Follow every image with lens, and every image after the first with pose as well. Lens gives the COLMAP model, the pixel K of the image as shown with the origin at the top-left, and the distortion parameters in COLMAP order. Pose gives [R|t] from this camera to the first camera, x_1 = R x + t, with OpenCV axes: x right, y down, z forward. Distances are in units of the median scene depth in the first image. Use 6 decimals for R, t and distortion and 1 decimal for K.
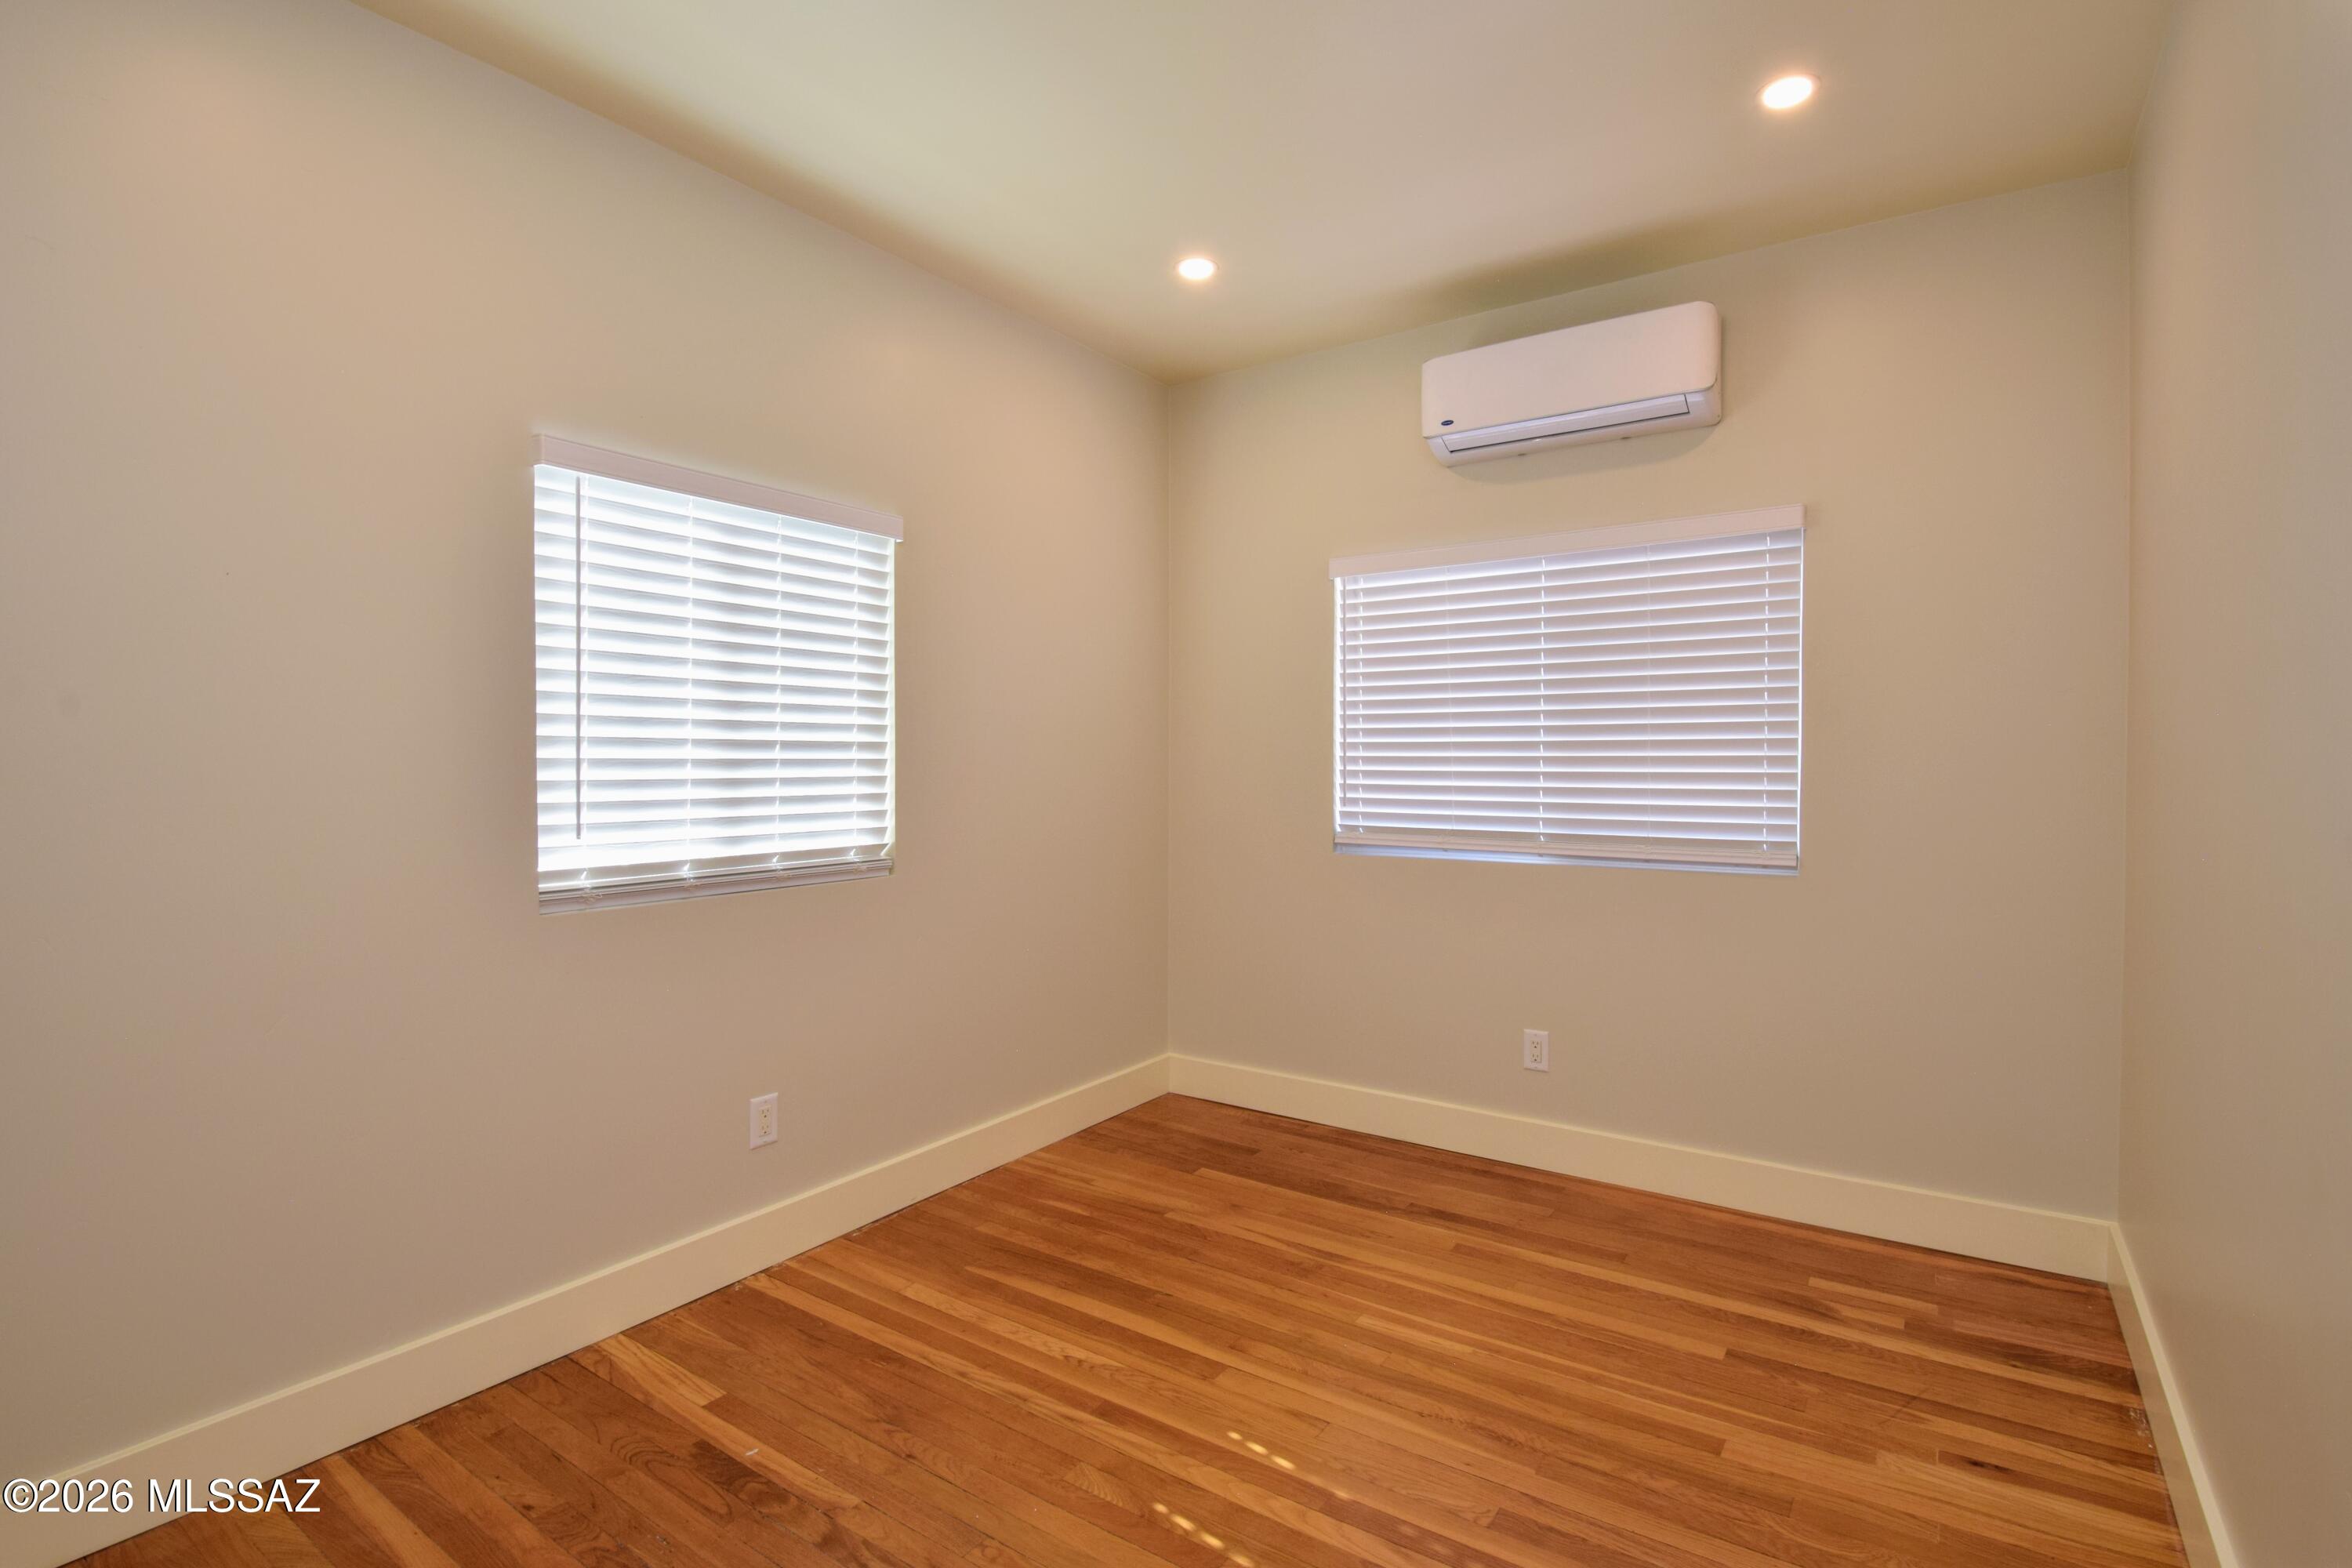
lens RADIAL K [[1115.2, 0, 1197.5], [0, 1115.2, 782.6], [0, 0, 1]] dist [0.016442, -0.022317]
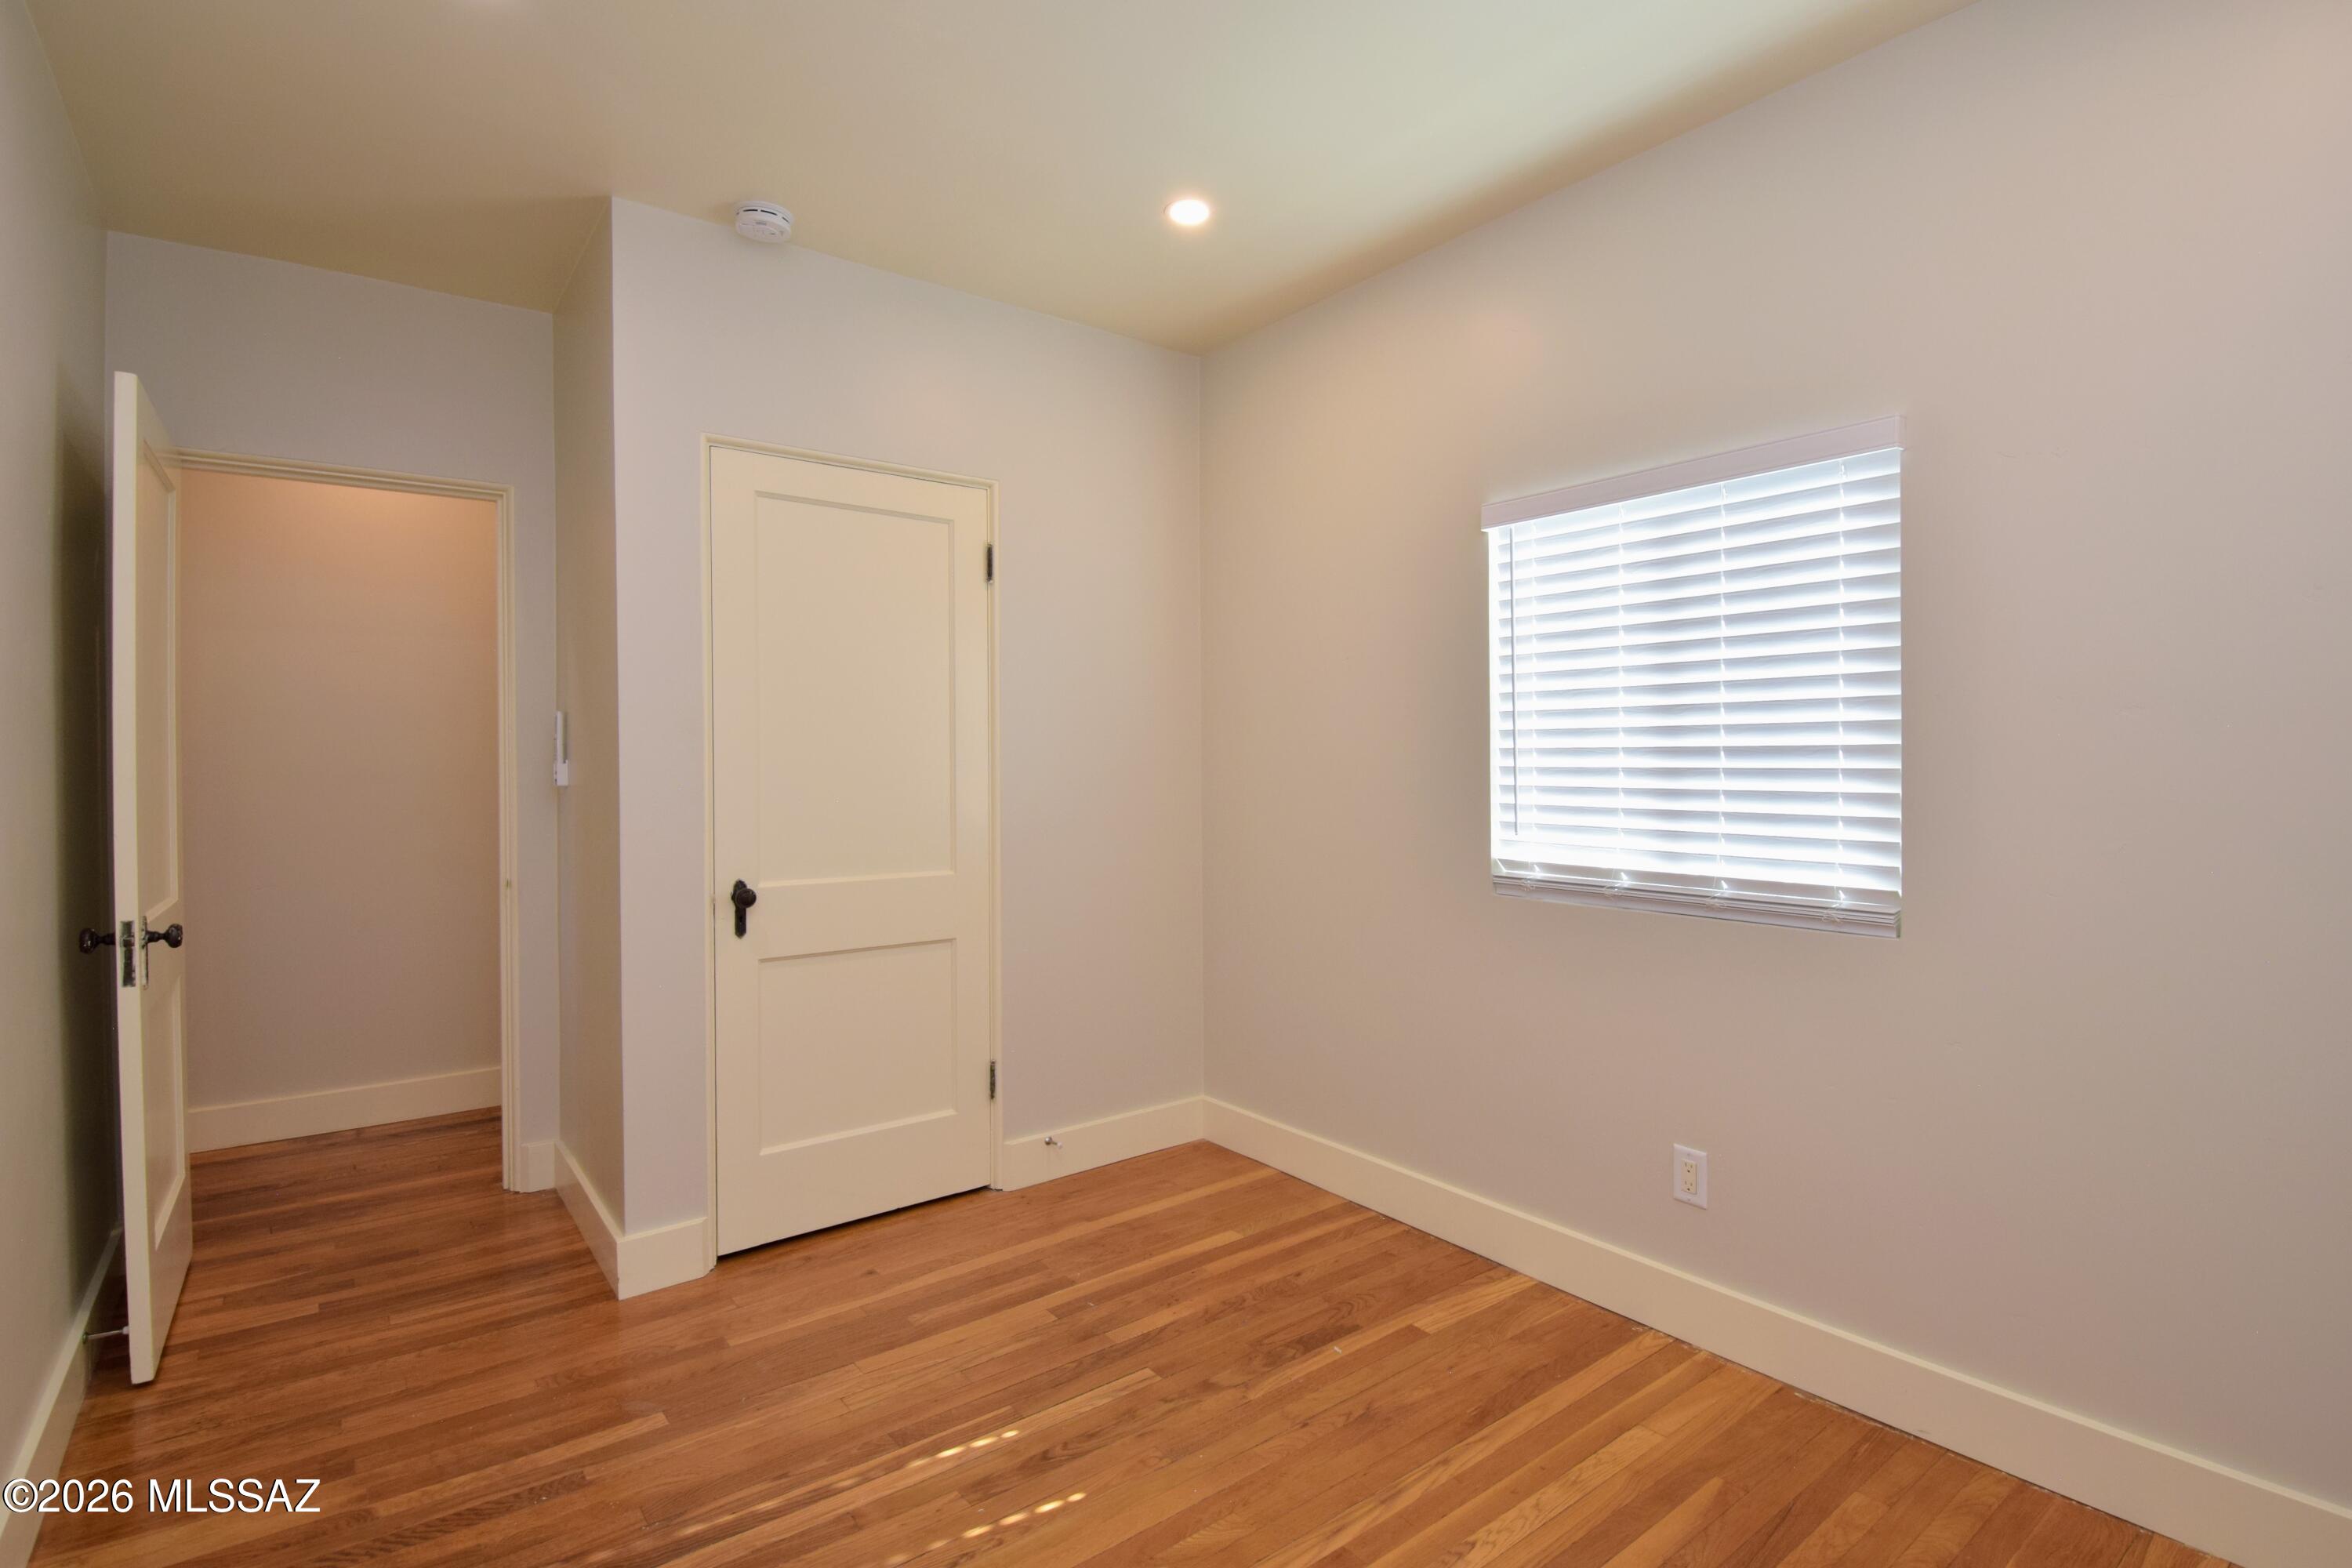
lens RADIAL K [[1115.2, 0, 1197.5], [0, 1115.2, 782.6], [0, 0, 1]] dist [0.016442, -0.022317]
pose [[-0.307470, 0.018413, -0.951380, 0.588368], [-0.019357, 0.999485, 0.025600, -0.025281], [0.951361, 0.026287, -0.306955, 0.920780]]
